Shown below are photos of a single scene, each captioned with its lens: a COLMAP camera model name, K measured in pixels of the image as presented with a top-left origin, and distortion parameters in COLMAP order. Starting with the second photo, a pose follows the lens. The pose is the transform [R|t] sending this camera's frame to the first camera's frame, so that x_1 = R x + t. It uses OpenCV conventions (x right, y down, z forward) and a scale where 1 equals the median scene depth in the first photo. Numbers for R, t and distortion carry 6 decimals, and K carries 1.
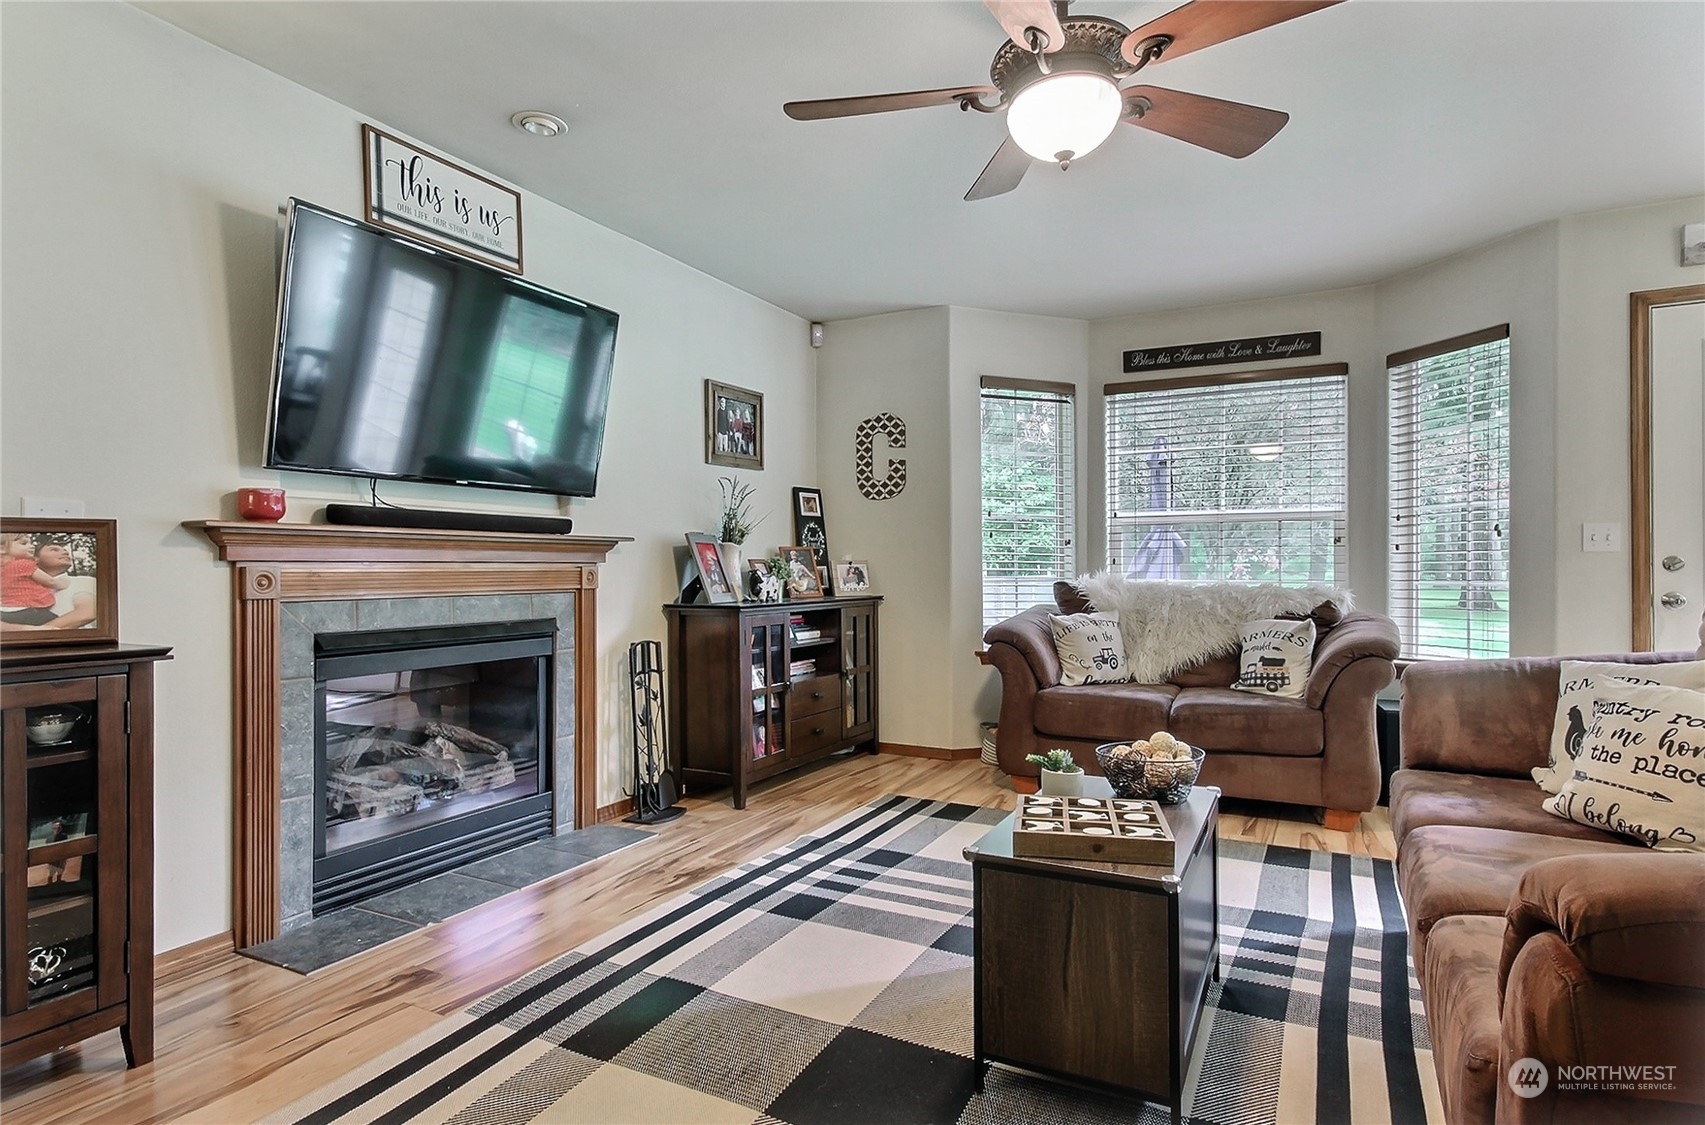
lens RADIAL K [[899.4, 0, 852.6], [0, 899.4, 564.1], [0, 0, 1]] dist [-0.002456, 0.000005]
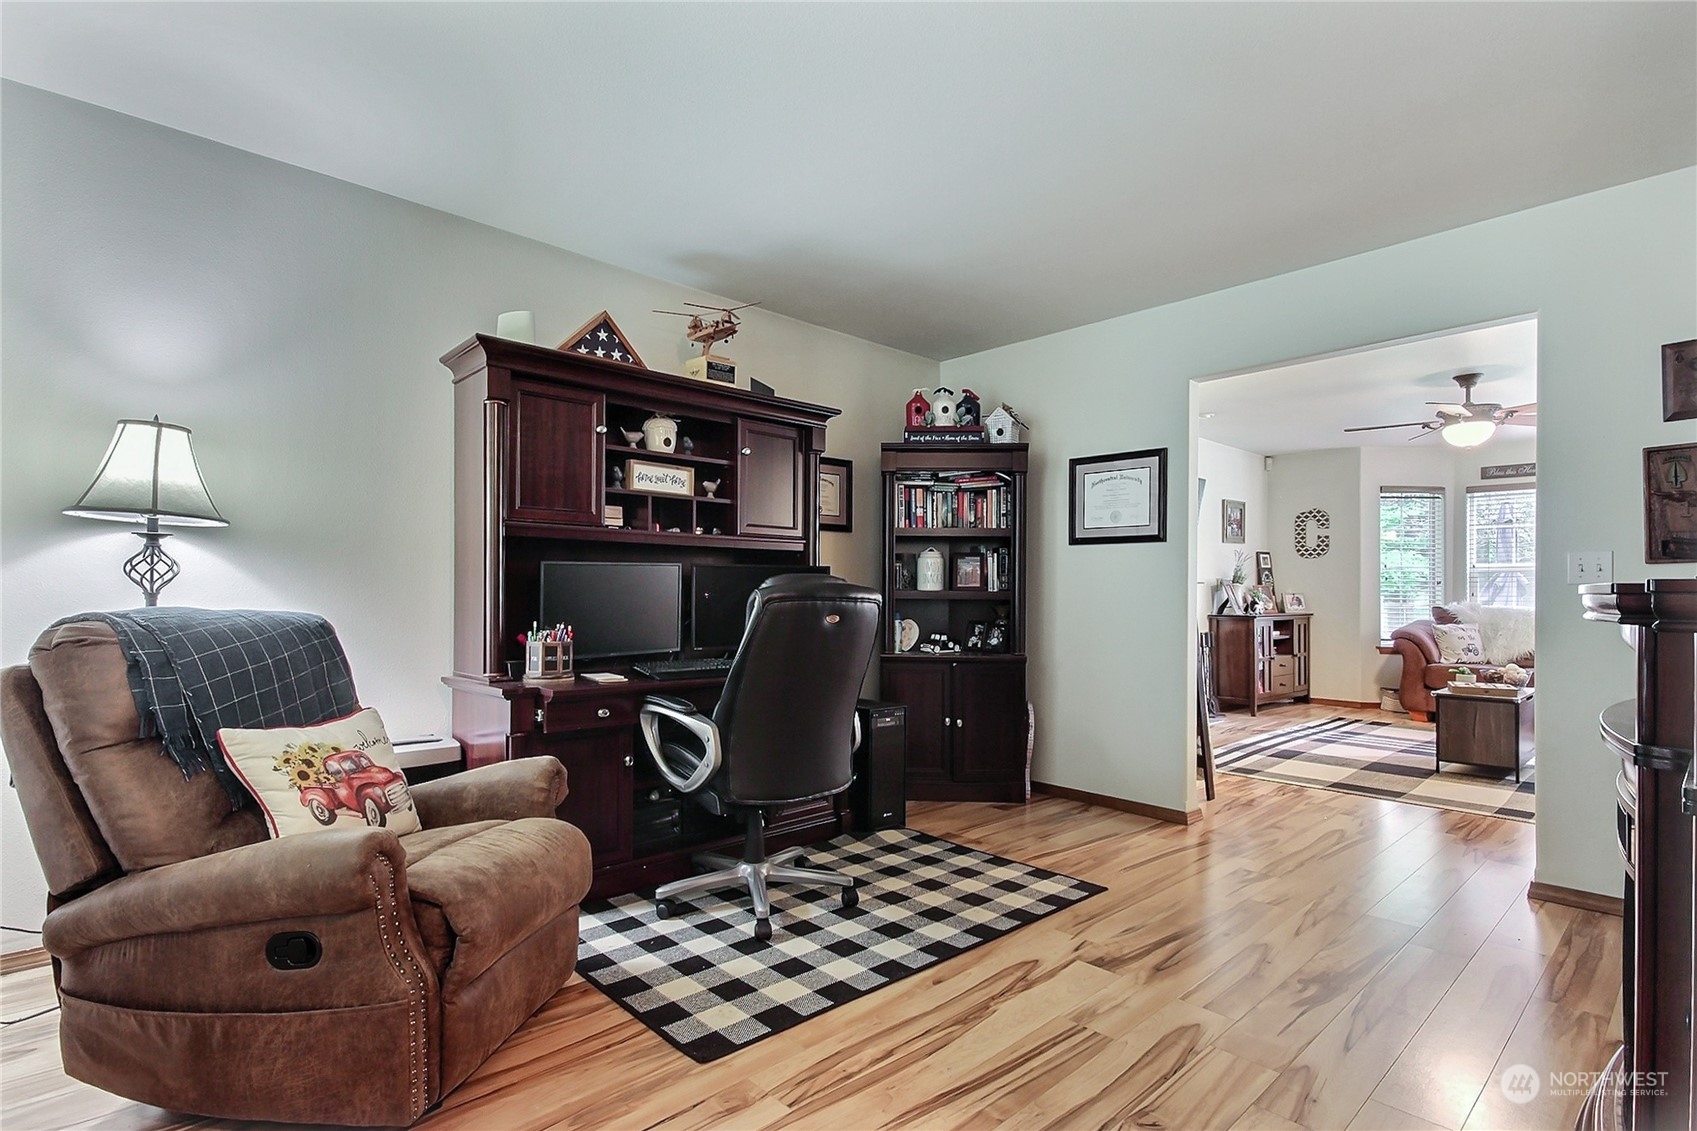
lens RADIAL K [[792.8, 0, 864.4], [0, 792.8, 586.0], [0, 0, 1]] dist [0.002660, 0.000636]
pose [[0.941277, 0.003626, -0.337617, -0.268735], [-0.006013, 0.999964, -0.006024, -0.003042], [0.337582, 0.007701, 0.941264, -0.749880]]
